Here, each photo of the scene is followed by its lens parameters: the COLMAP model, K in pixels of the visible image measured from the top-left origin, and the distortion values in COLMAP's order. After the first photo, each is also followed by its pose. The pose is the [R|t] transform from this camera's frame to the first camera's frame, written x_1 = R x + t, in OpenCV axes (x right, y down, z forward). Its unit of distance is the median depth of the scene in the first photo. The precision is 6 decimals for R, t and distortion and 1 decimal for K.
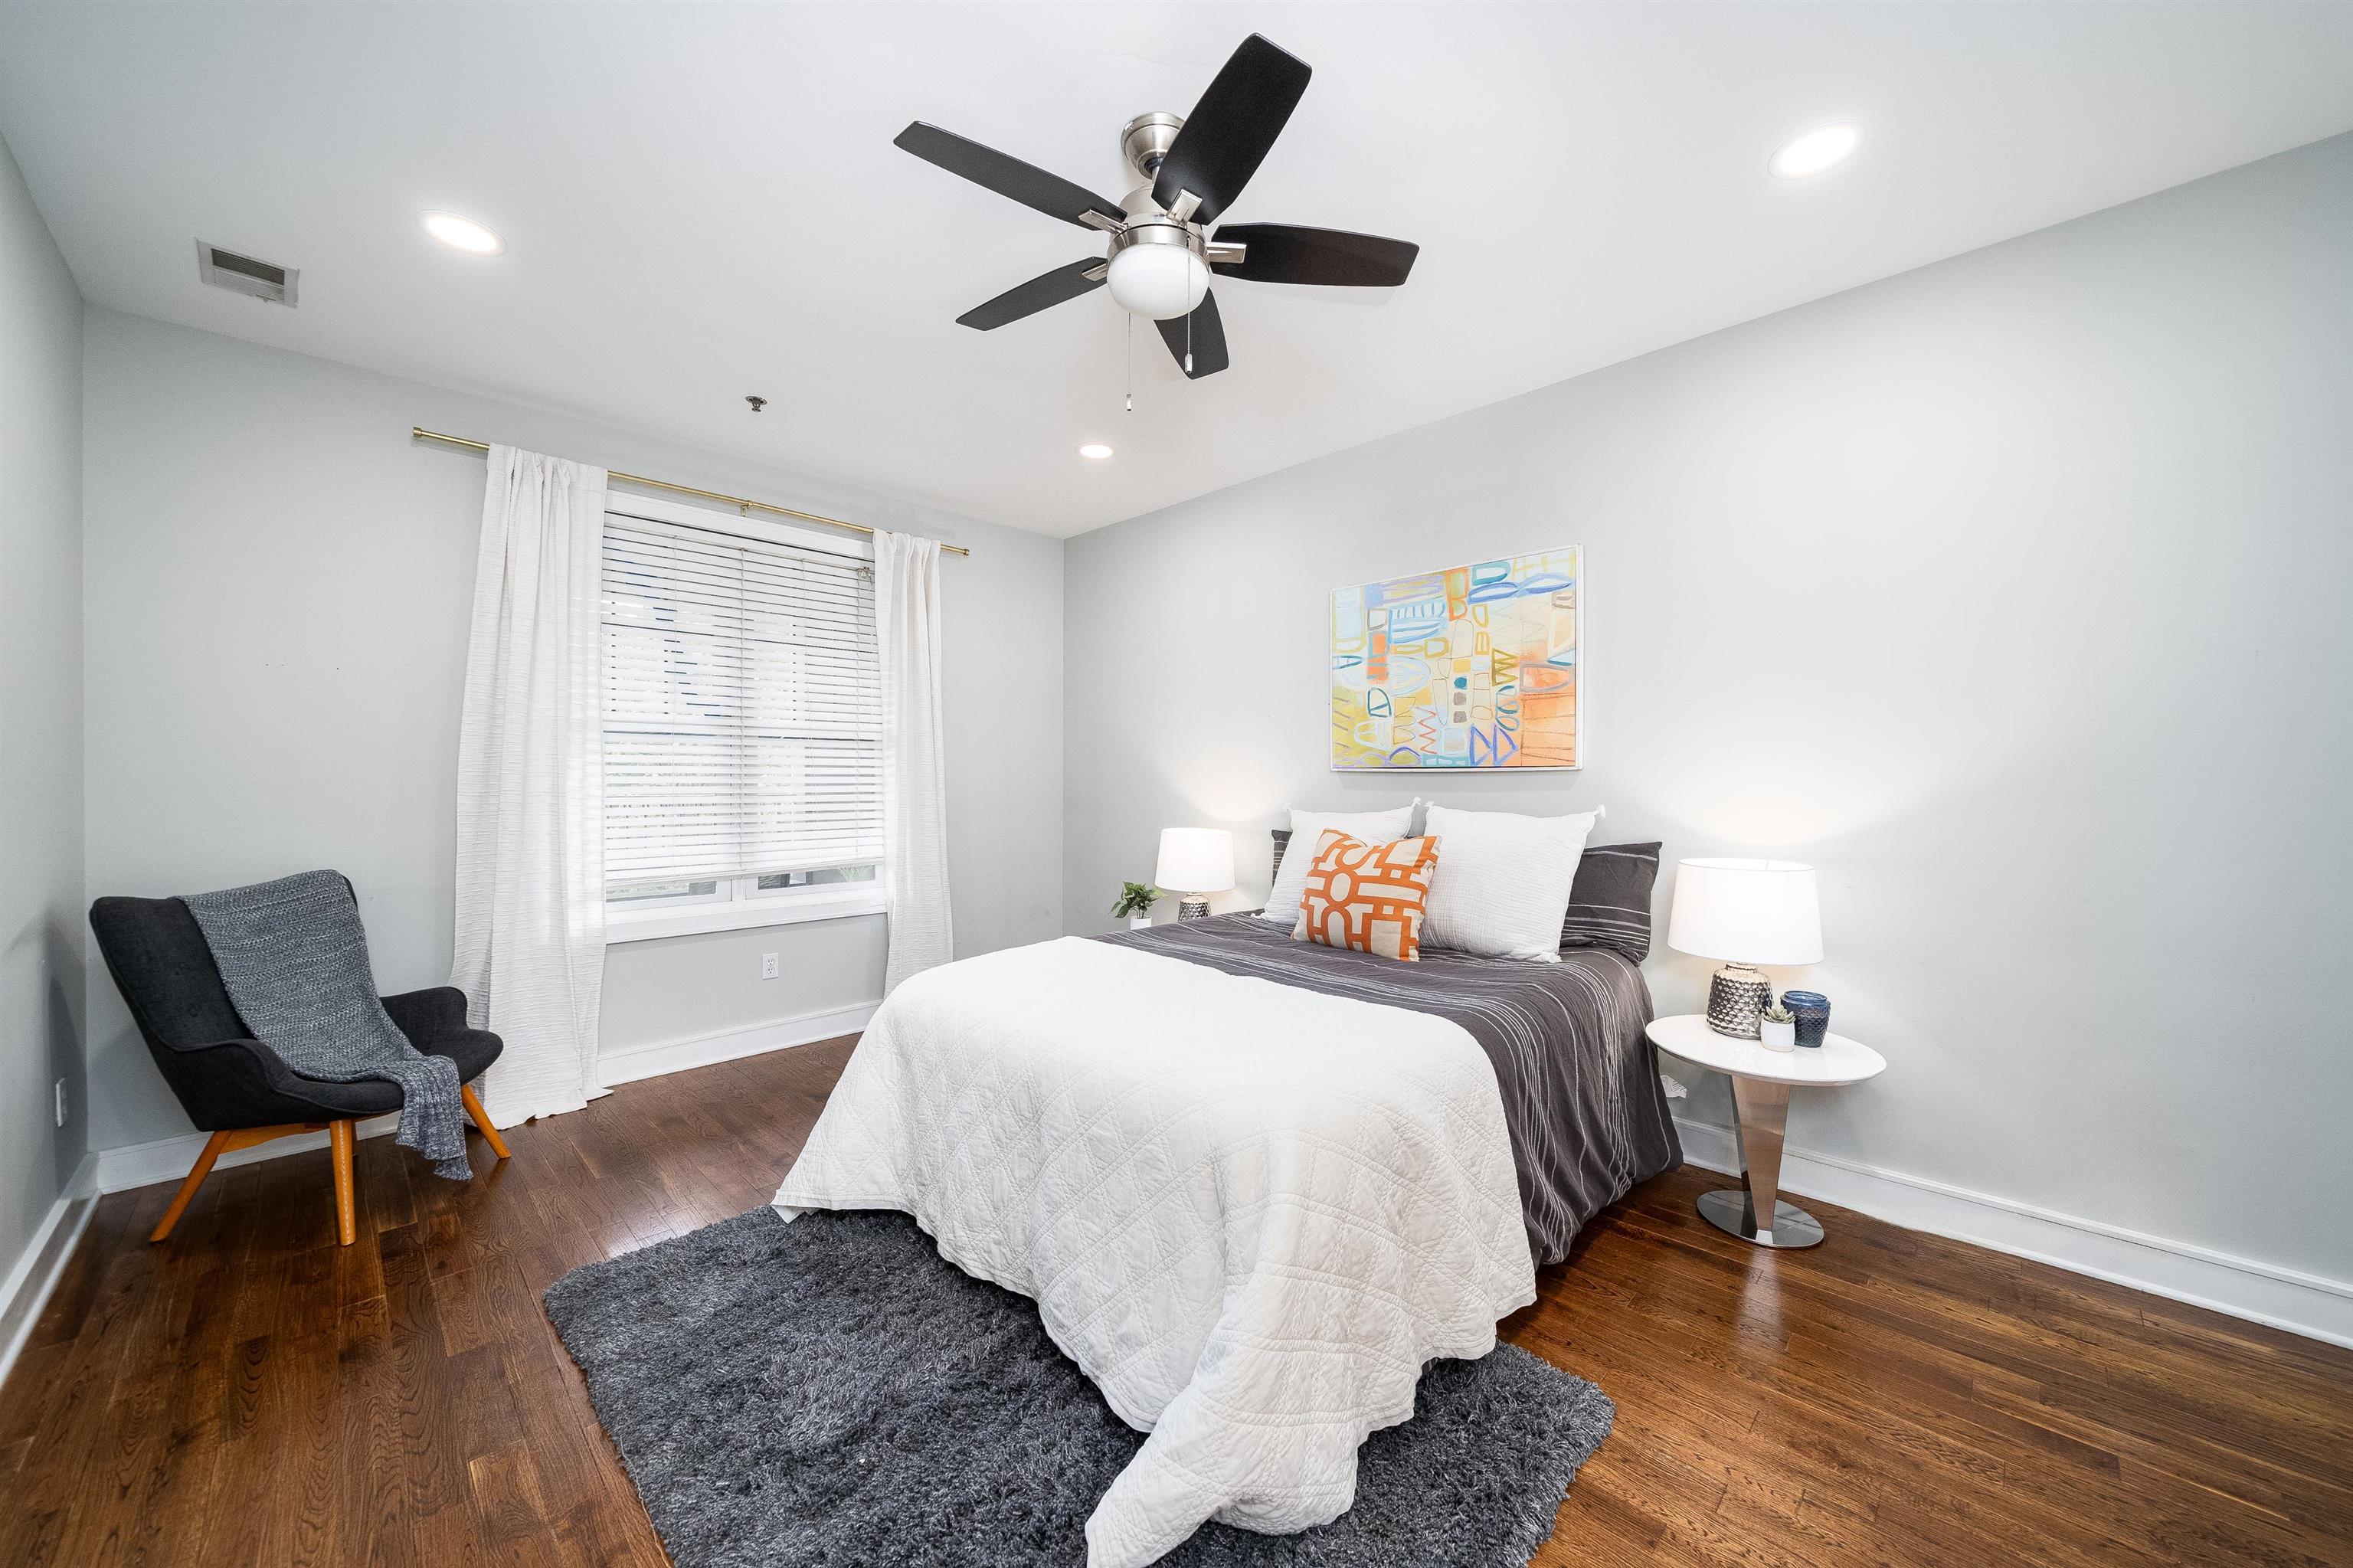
lens RADIAL K [[847.3, 0, 1180.6], [0, 847.3, 788.3], [0, 0, 1]] dist [0.000521, 0.000007]
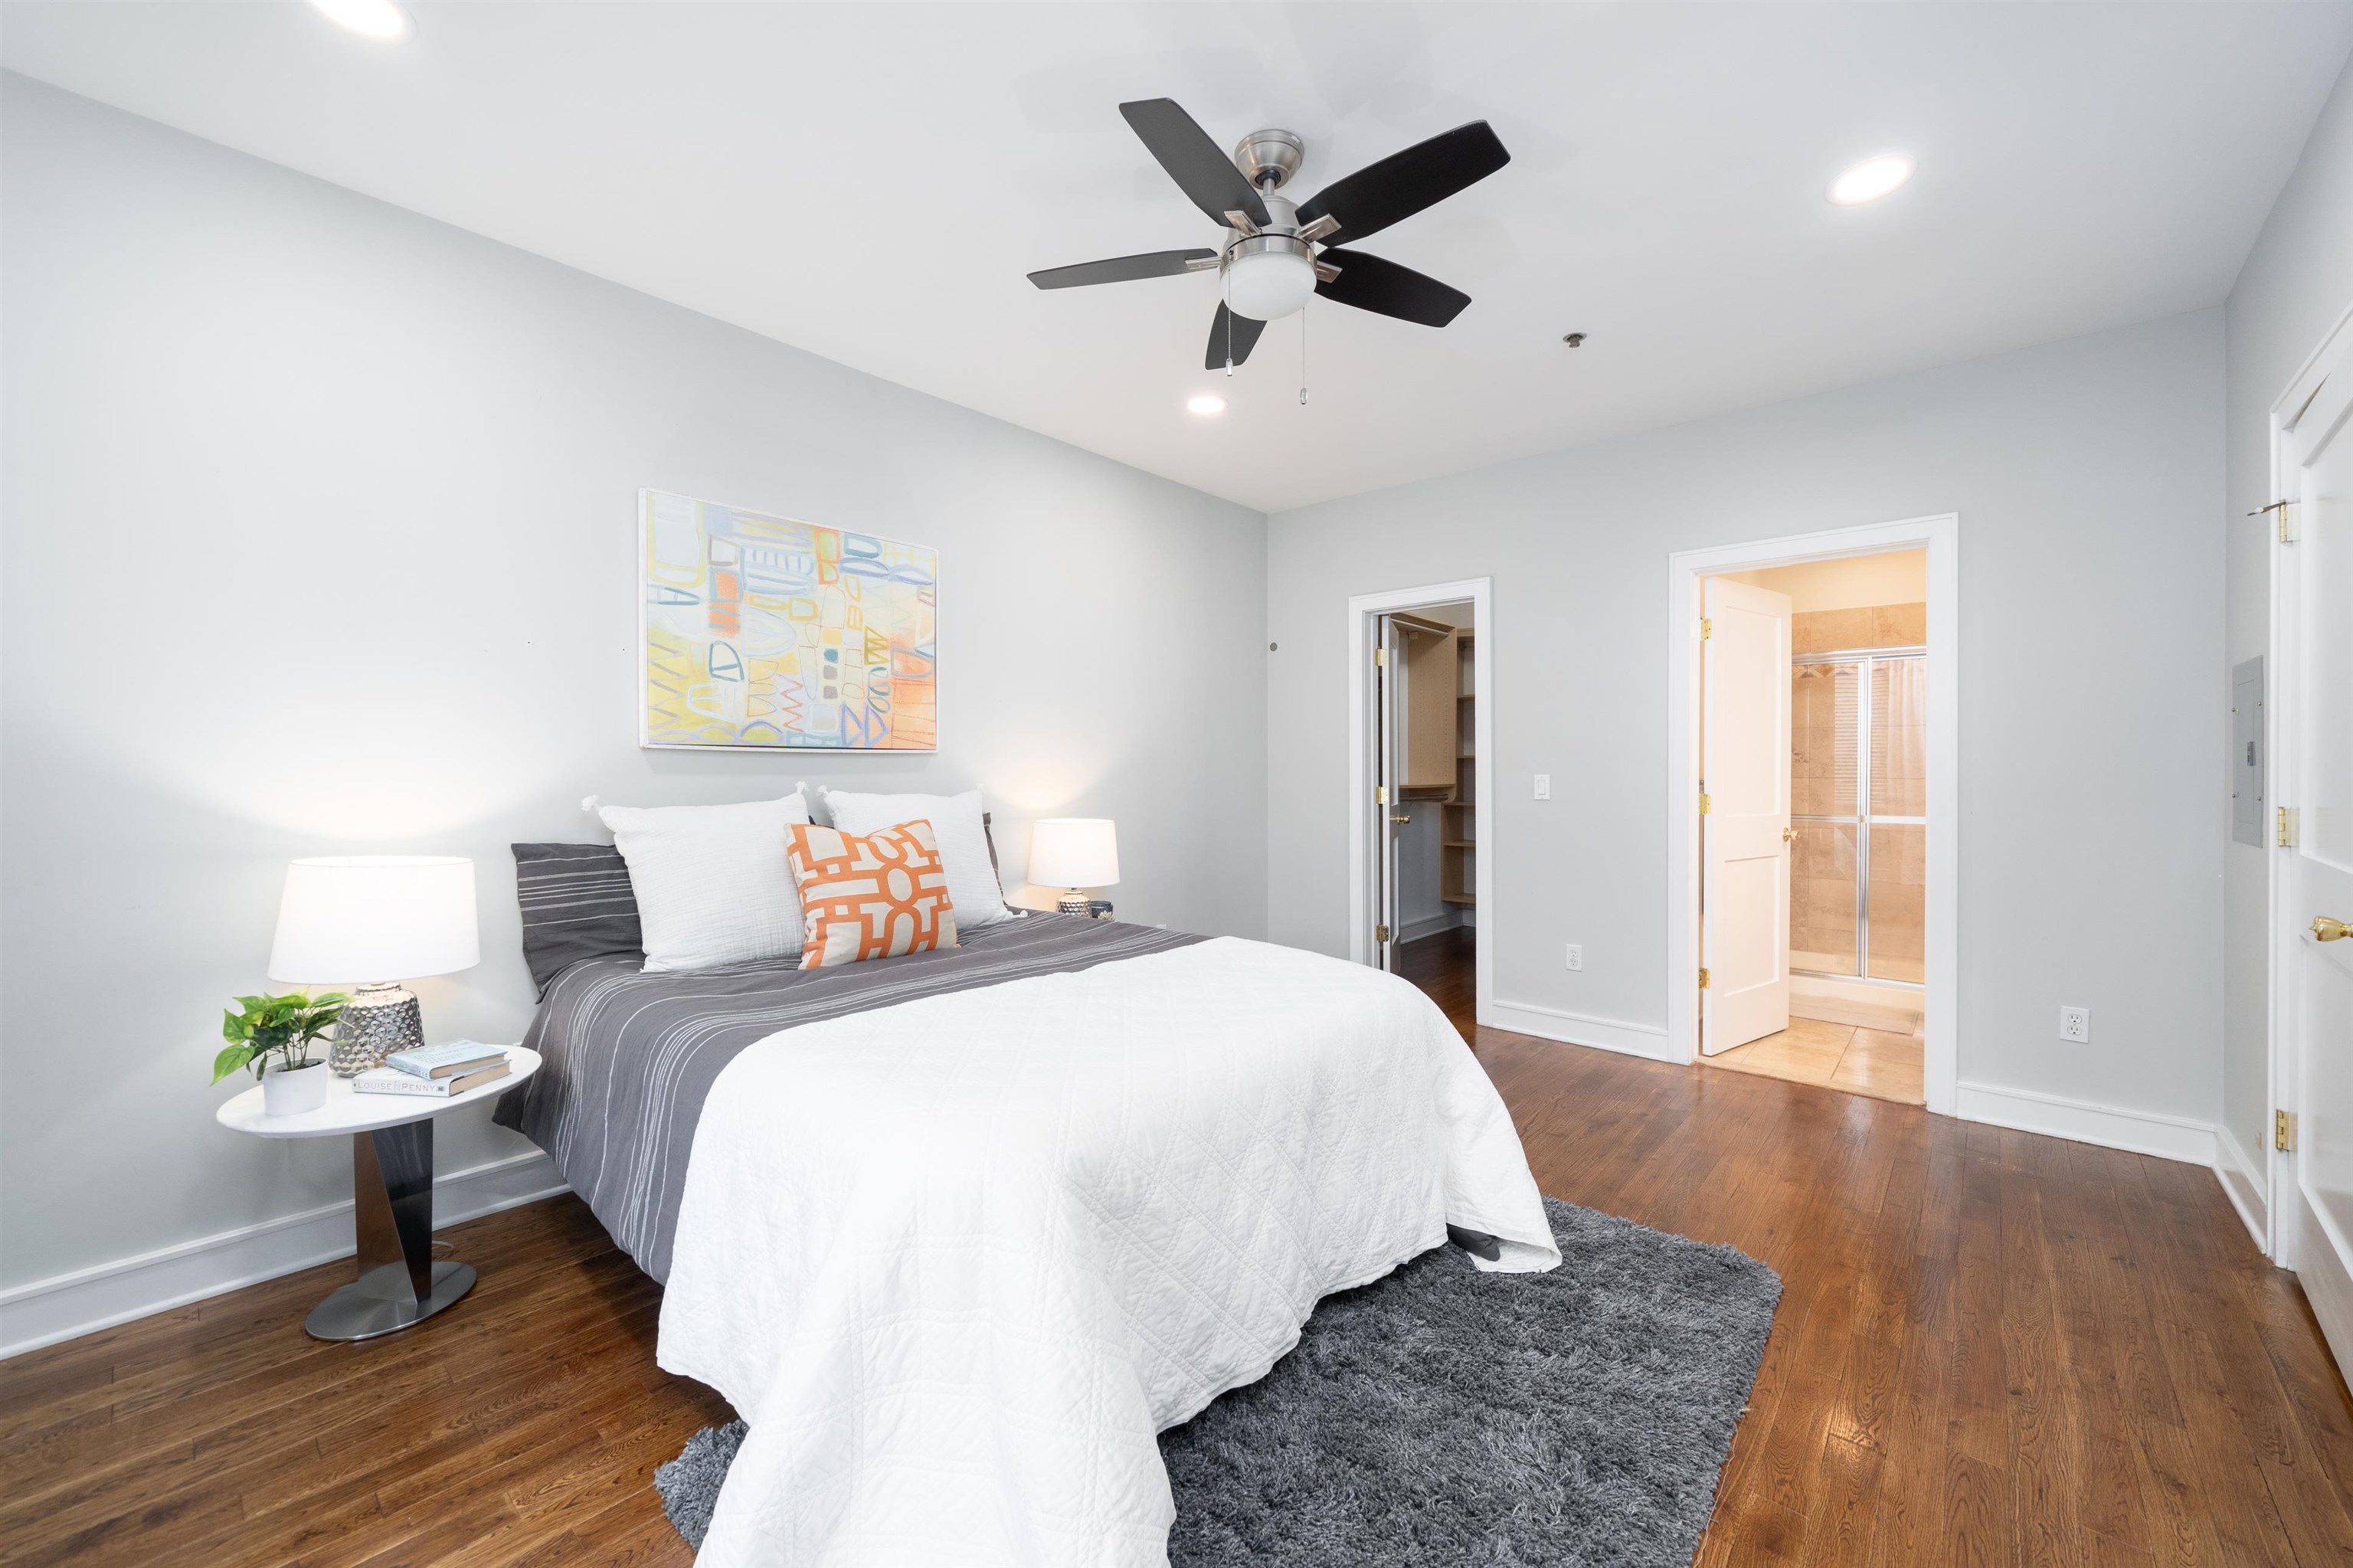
lens RADIAL K [[910.8, 0, 1176.5], [0, 910.8, 784.0], [0, 0, 1]] dist [-0.008016, 0.000244]
pose [[-0.049648, -0.019237, 0.998581, -0.671391], [0.007988, 0.999775, 0.019657, -0.002124], [-0.998735, 0.008953, -0.049484, 0.680519]]
